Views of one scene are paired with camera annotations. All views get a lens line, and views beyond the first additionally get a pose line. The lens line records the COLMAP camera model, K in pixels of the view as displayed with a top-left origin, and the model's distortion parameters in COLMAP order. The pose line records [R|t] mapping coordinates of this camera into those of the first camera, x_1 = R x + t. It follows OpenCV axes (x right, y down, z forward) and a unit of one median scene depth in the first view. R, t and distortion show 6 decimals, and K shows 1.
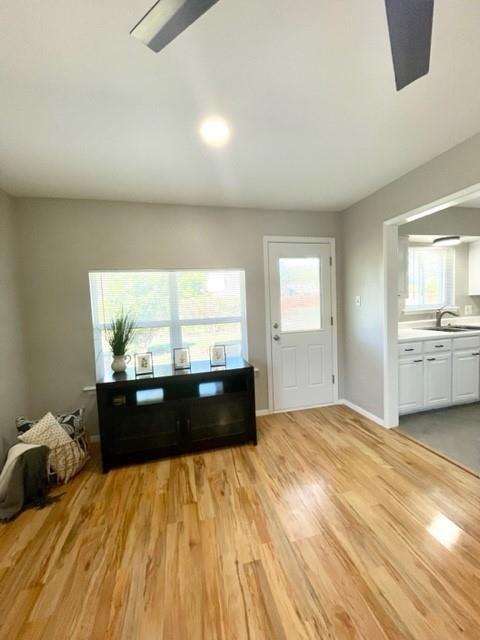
lens RADIAL K [[259.9, 0, 243.0], [0, 259.9, 320.1], [0, 0, 1]] dist [-0.003076, 0.000098]
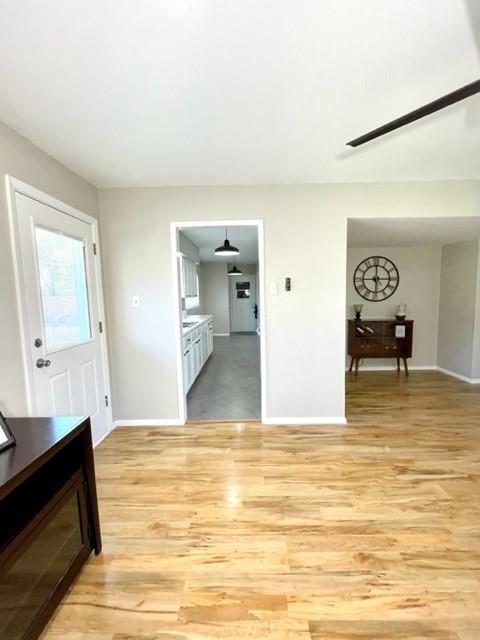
lens RADIAL K [[259.9, 0, 242.2], [0, 259.9, 319.9], [0, 0, 1]] dist [-0.003076, 0.000098]
pose [[0.257251, -0.054409, 0.964812, -0.420169], [0.071132, 0.996771, 0.037245, -0.023548], [-0.963723, 0.059048, 0.260291, 0.561419]]
